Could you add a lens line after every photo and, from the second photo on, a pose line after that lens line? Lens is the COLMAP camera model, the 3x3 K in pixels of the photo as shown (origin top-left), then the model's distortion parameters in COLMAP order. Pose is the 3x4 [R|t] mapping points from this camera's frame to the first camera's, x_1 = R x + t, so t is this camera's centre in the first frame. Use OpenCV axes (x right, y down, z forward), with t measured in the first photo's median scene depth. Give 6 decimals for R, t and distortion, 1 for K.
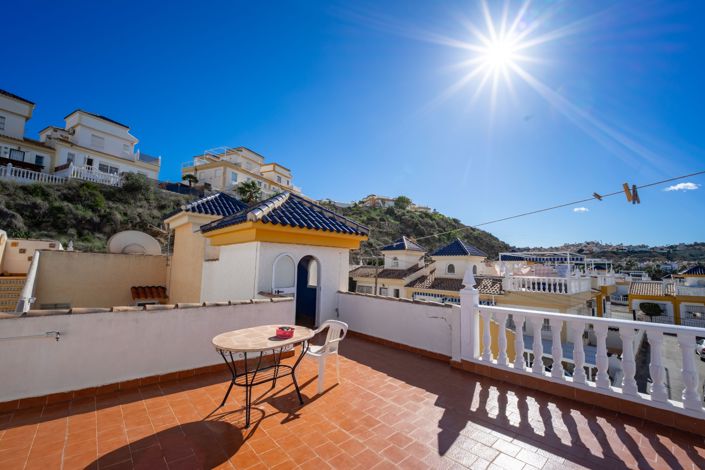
lens RADIAL K [[287.7, 0, 350.5], [0, 287.7, 235.2], [0, 0, 1]] dist [-0.020278, -0.000086]
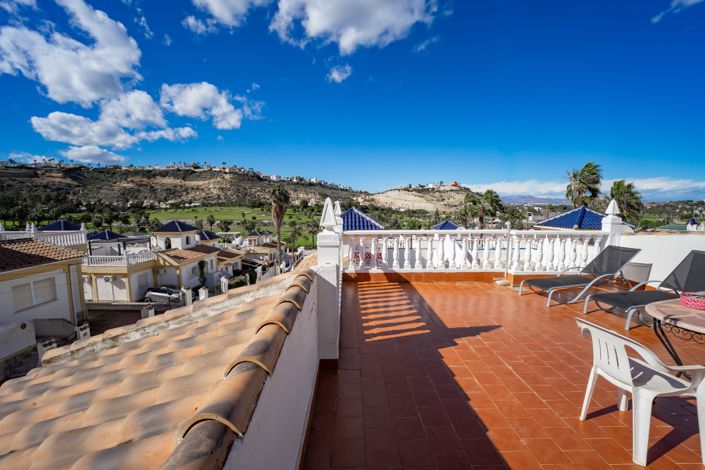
lens RADIAL K [[290.8, 0, 352.2], [0, 290.8, 240.7], [0, 0, 1]] dist [0.022154, -0.022069]
pose [[-0.748157, -0.100022, 0.655939, -0.008439], [-0.091611, 0.994676, 0.047184, 0.043179], [-0.657167, -0.024791, -0.753337, 0.358463]]
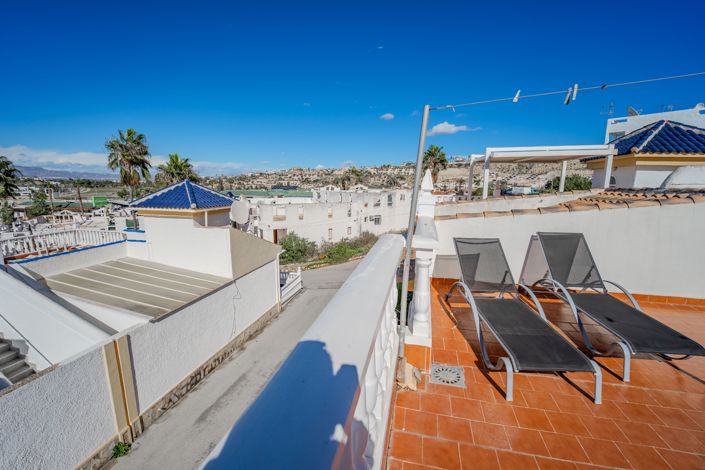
lens RADIAL K [[297.9, 0, 354.9], [0, 297.9, 238.1], [0, 0, 1]] dist [-0.000906, -0.009973]
pose [[-0.811495, 0.068395, -0.580344, 0.159724], [0.032184, 0.996851, 0.072479, 0.021572], [0.583473, 0.040138, -0.811140, 0.092705]]
